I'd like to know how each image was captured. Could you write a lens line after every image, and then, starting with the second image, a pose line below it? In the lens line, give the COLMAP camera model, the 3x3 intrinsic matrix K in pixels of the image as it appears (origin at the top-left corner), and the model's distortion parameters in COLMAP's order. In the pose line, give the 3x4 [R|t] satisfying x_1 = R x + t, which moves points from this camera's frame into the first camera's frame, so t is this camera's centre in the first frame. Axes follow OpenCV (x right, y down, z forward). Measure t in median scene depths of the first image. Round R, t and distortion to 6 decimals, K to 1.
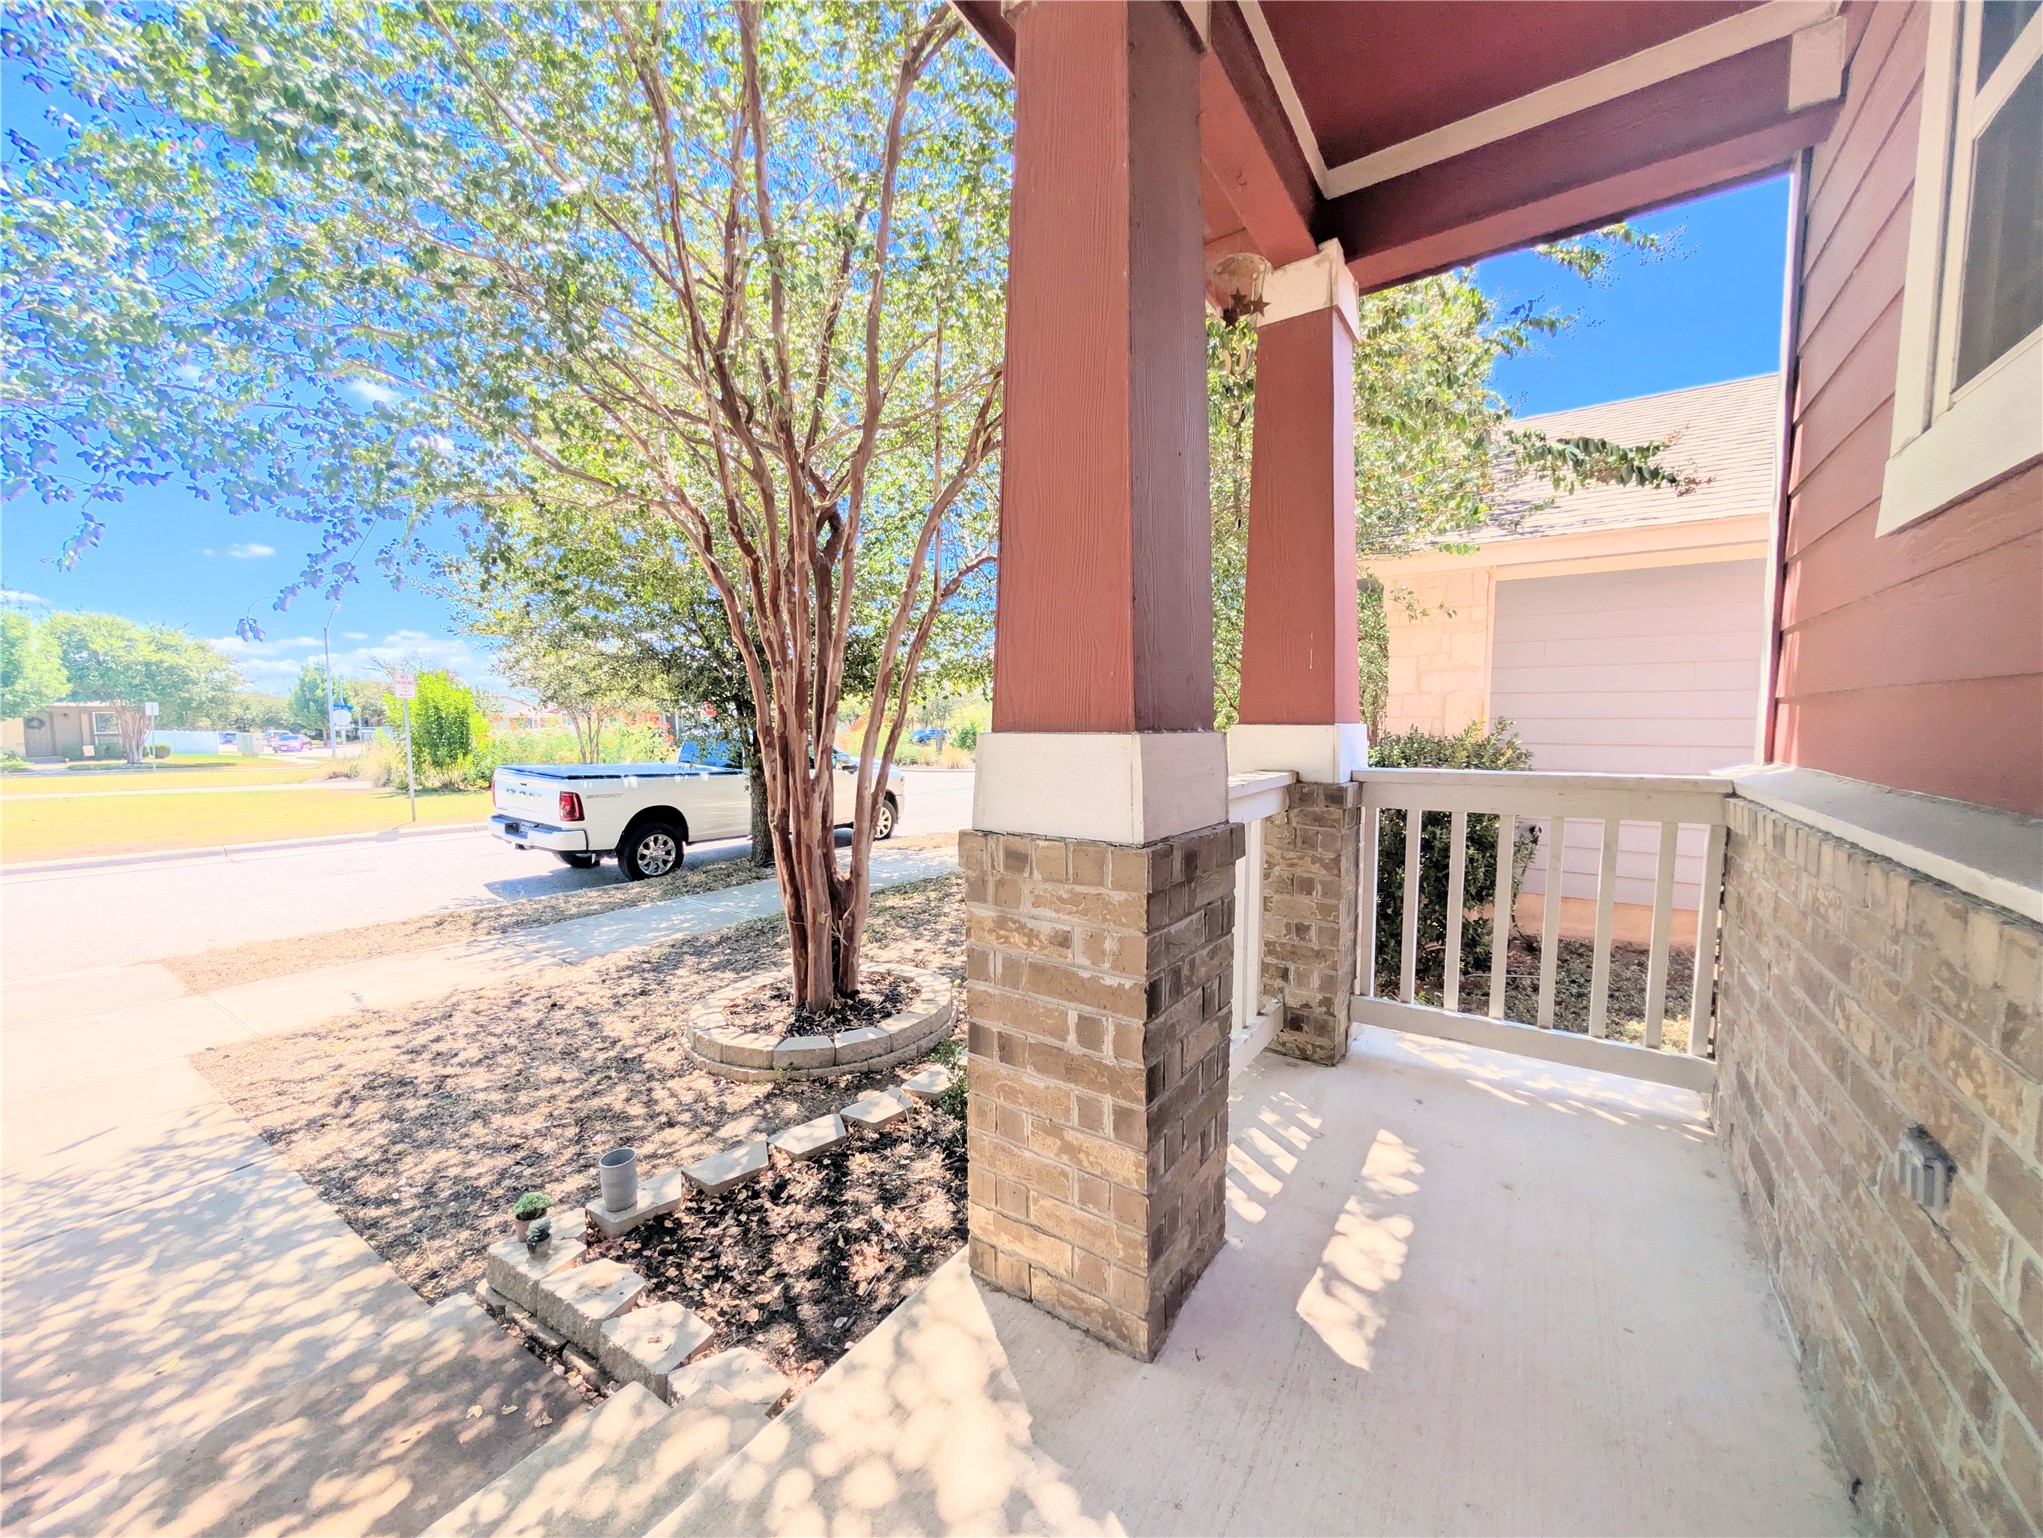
lens RADIAL K [[772.2, 0, 1019.9], [0, 772.2, 781.6], [0, 0, 1]] dist [-0.001049, -0.000097]
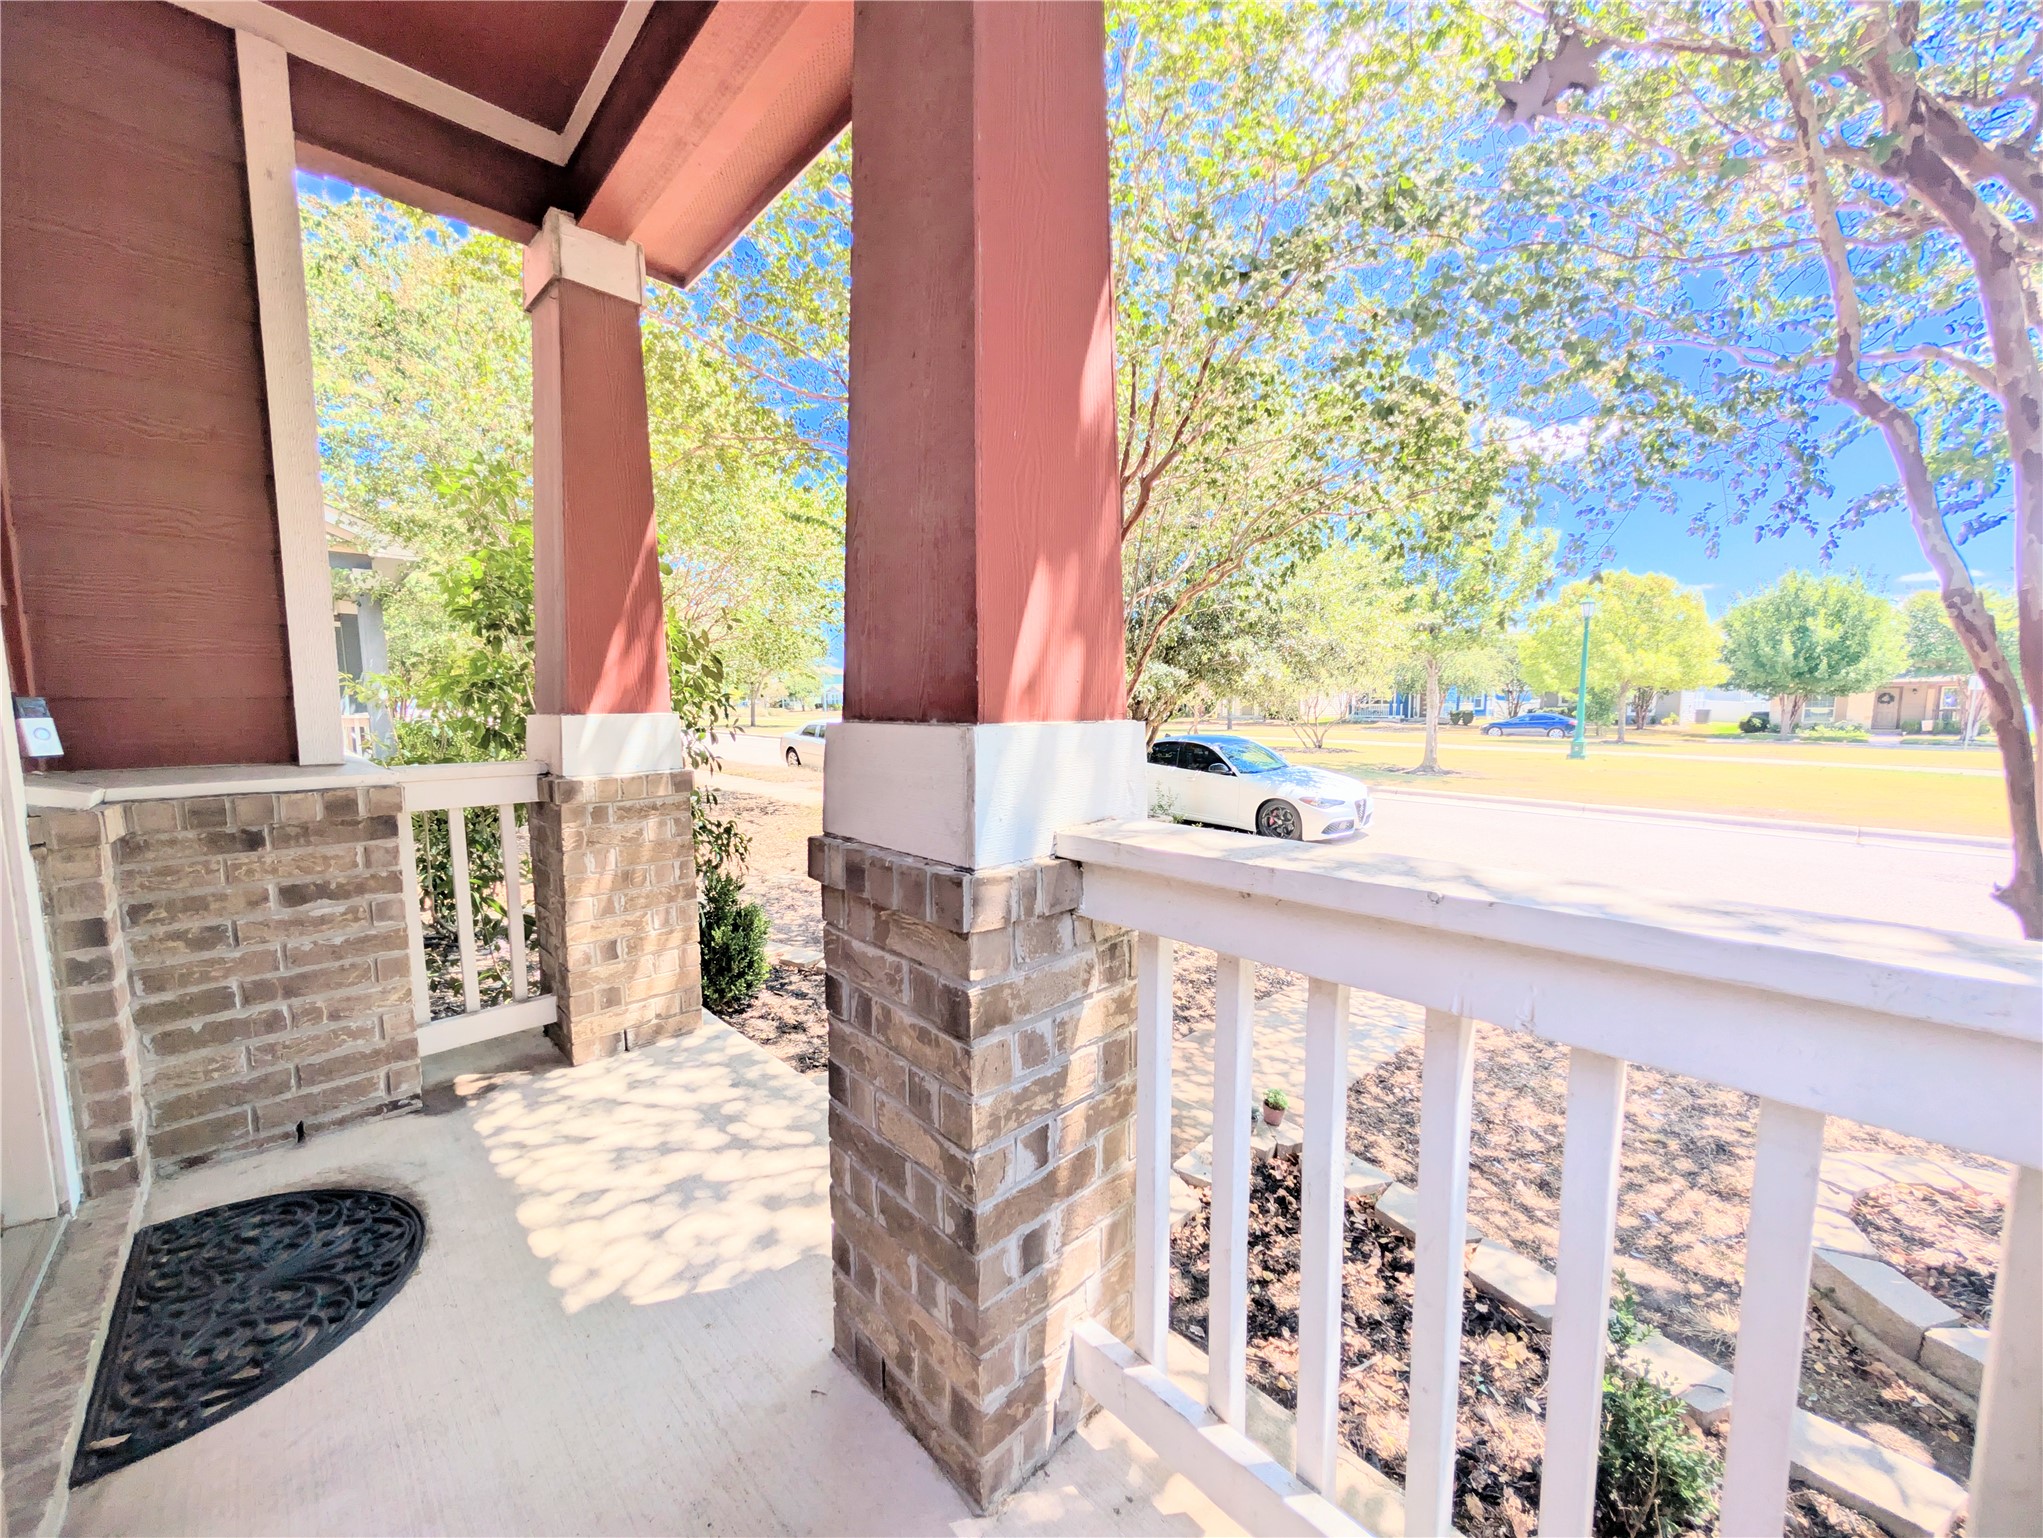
lens RADIAL K [[772.2, 0, 1018.1], [0, 772.2, 774.6], [0, 0, 1]] dist [-0.001049, -0.000097]
pose [[-0.210557, 0.094139, -0.973038, 0.338769], [-0.070705, 0.991279, 0.111204, -0.038949], [0.975021, 0.092213, -0.202065, 0.452025]]
